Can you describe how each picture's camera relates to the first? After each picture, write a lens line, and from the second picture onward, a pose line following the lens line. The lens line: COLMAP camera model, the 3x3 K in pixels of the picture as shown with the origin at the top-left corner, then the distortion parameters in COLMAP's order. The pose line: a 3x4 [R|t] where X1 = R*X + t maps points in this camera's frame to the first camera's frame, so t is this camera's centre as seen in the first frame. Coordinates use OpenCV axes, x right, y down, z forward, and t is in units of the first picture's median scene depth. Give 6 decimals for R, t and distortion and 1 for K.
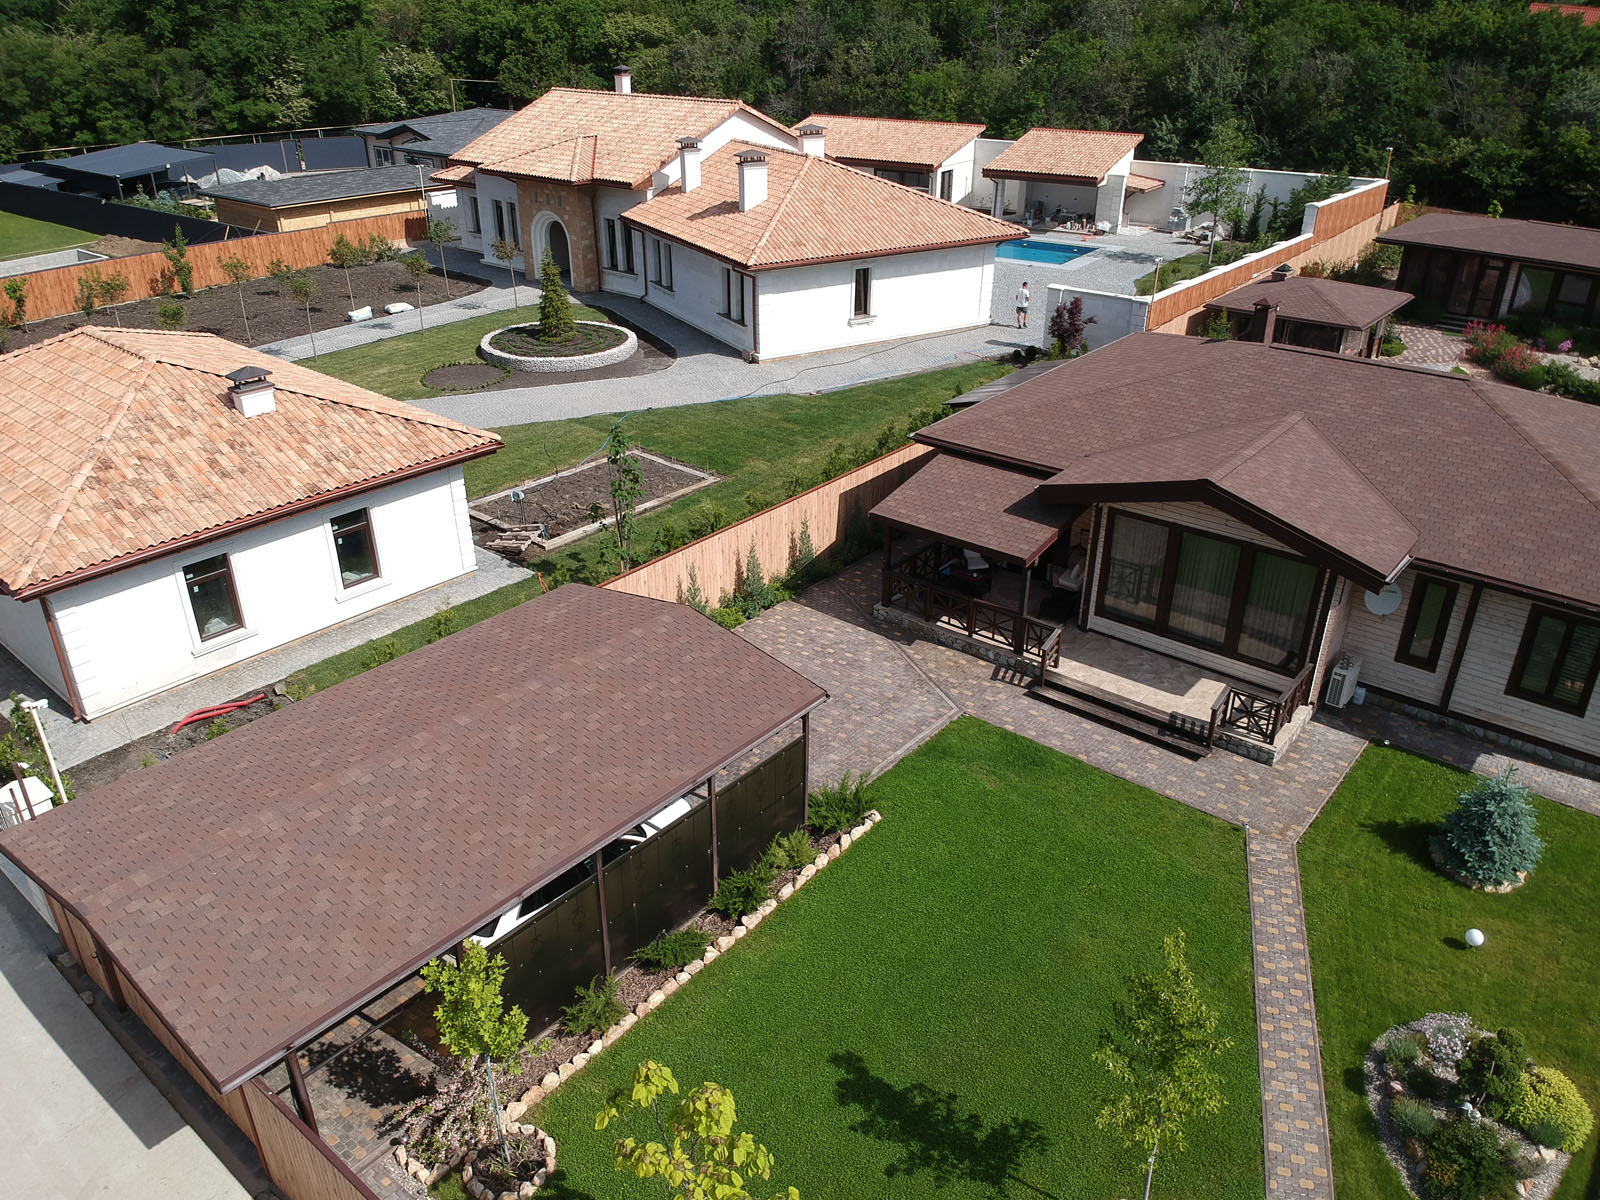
lens RADIAL K [[1174.9, 0, 799.0], [0, 1174.9, 597.2], [0, 0, 1]] dist [0.070750, -0.140398]
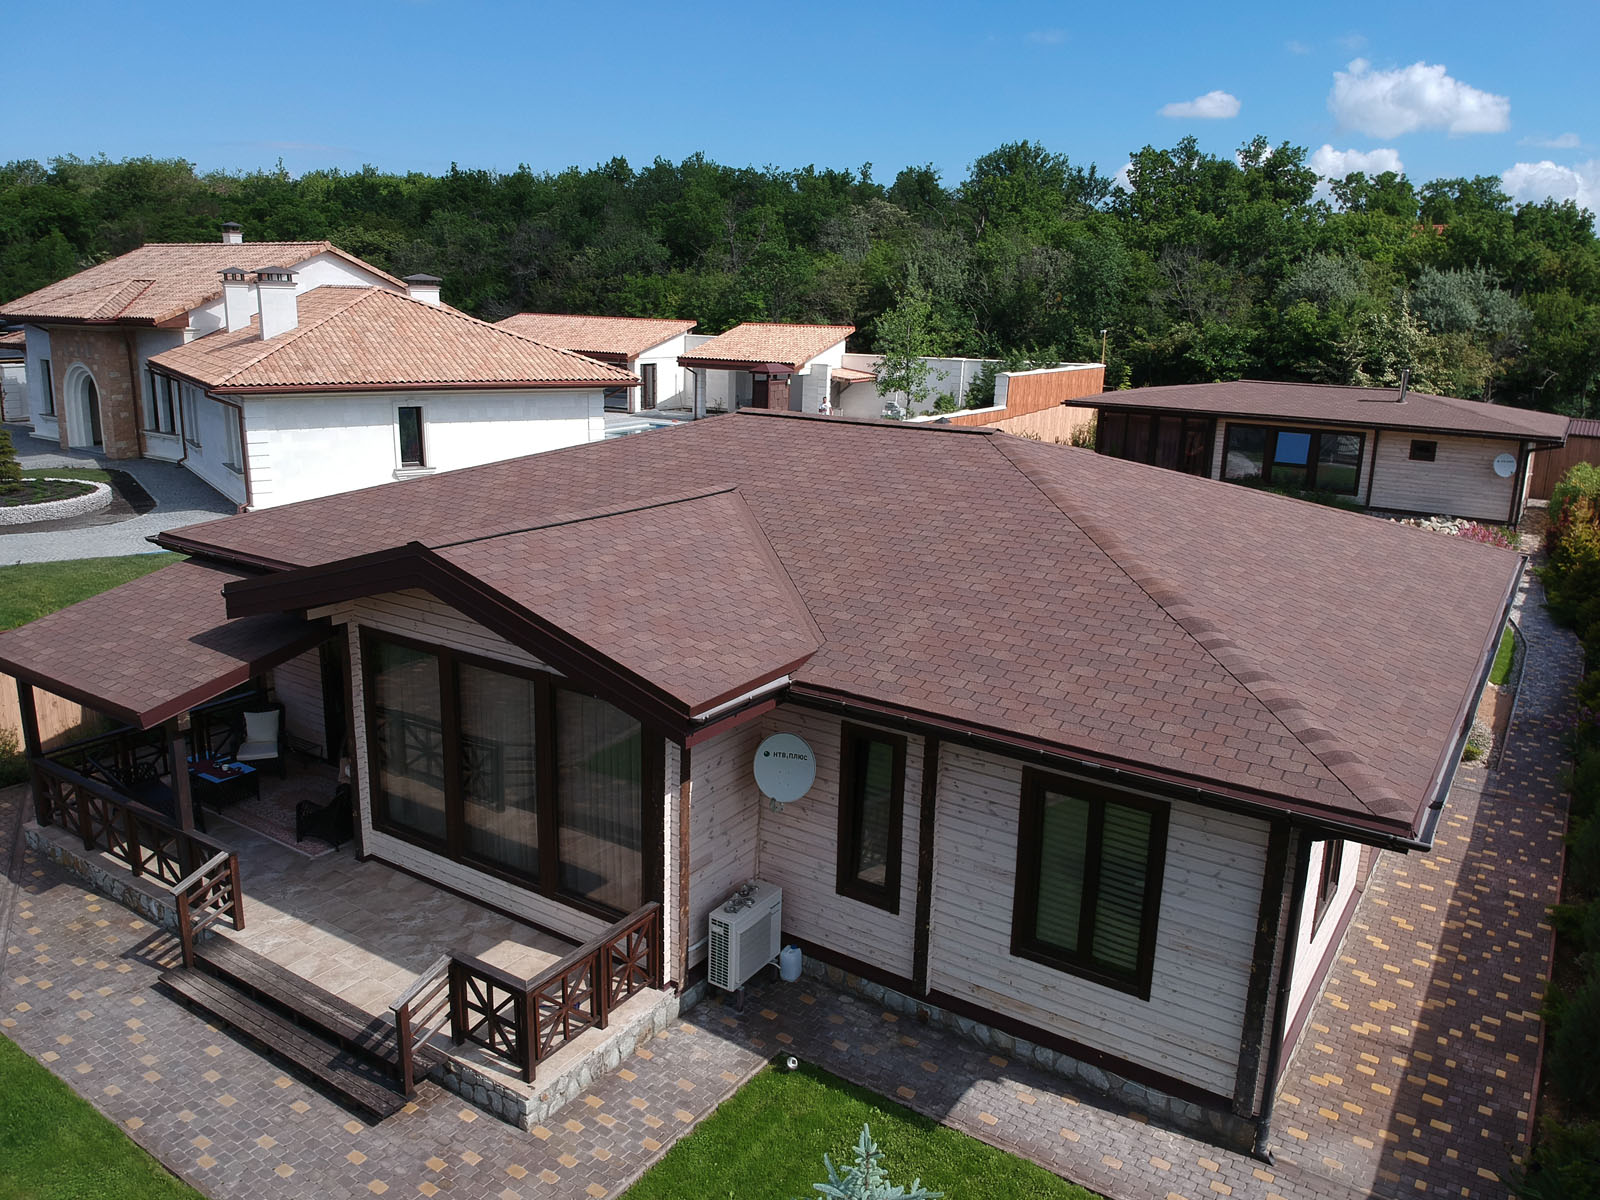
lens RADIAL K [[1174.9, 0, 799.0], [0, 1174.9, 597.2], [0, 0, 1]] dist [0.070750, -0.140398]
pose [[0.994663, -0.001139, 0.103170, 0.234468], [0.023777, 0.975555, -0.218465, 0.021160], [-0.100399, 0.219752, 0.970376, 0.248049]]
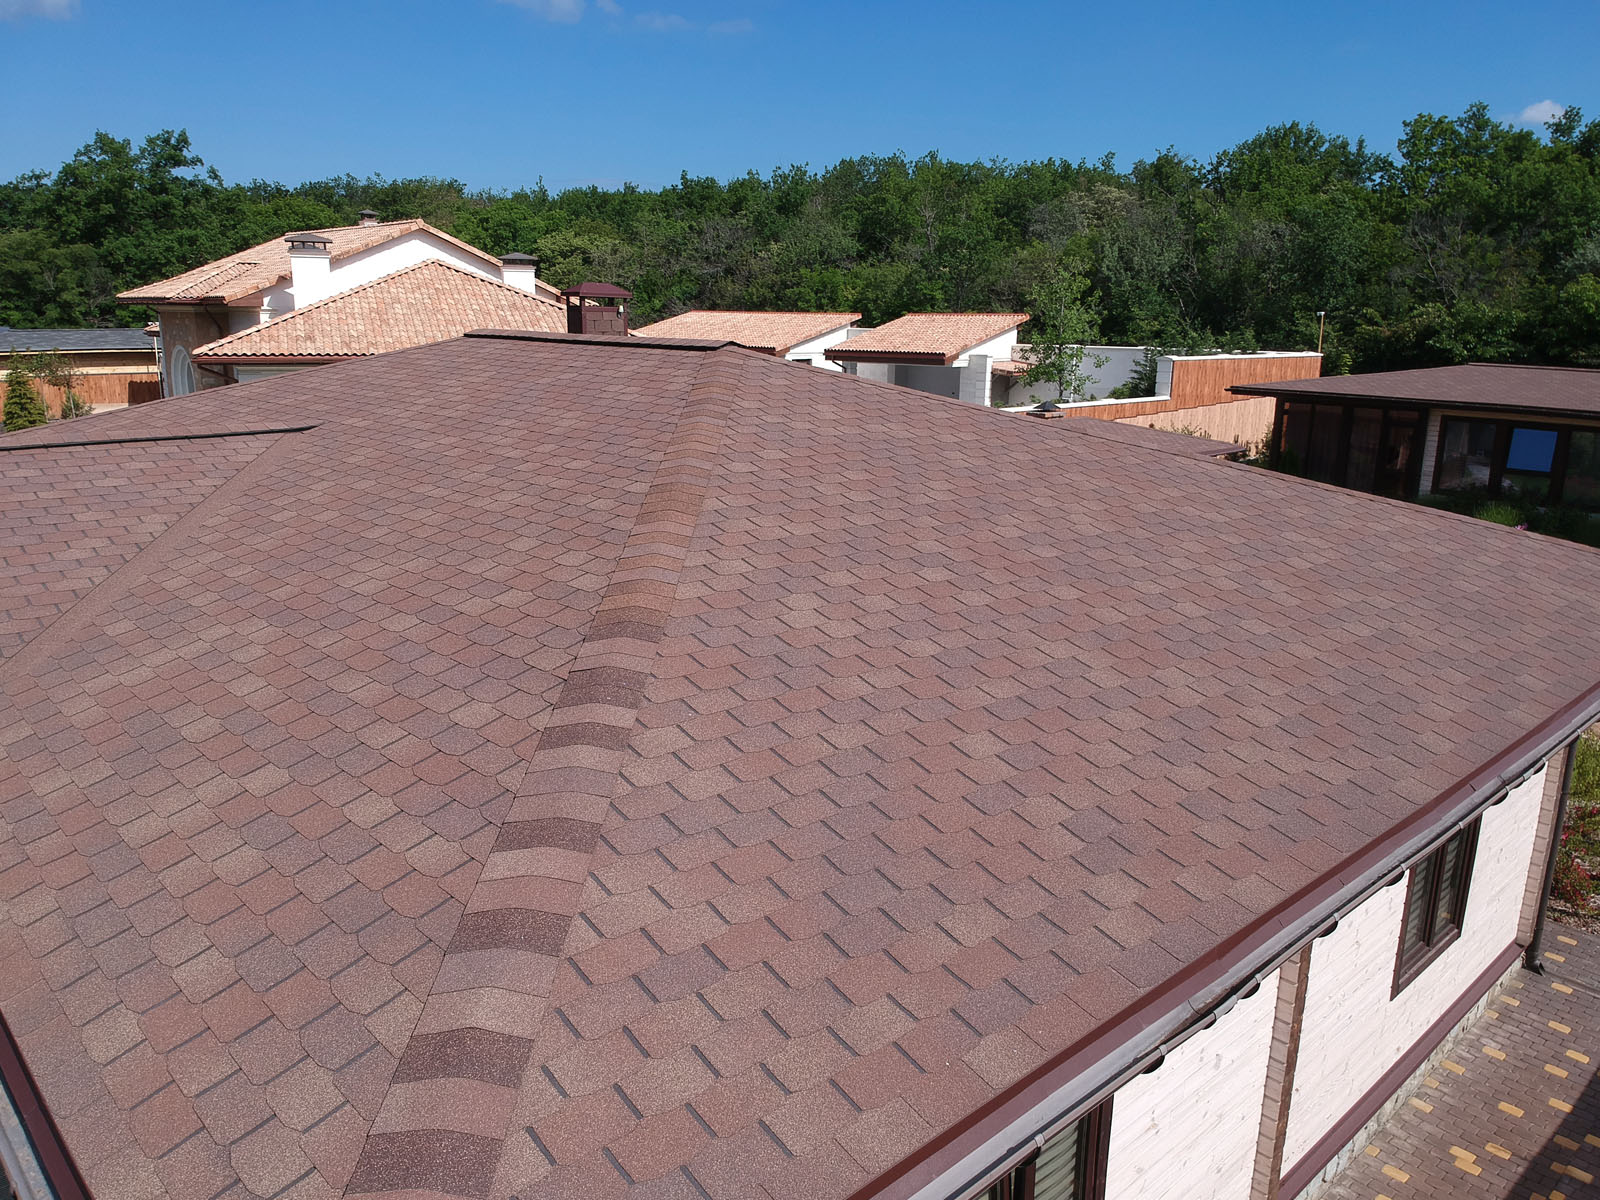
lens RADIAL K [[1174.9, 0, 799.0], [0, 1174.9, 597.2], [0, 0, 1]] dist [0.070750, -0.140398]
pose [[0.990838, 0.045621, -0.127114, 0.378296], [-0.074044, 0.970654, -0.228796, -0.011165], [0.112945, 0.236112, 0.965140, 0.383567]]
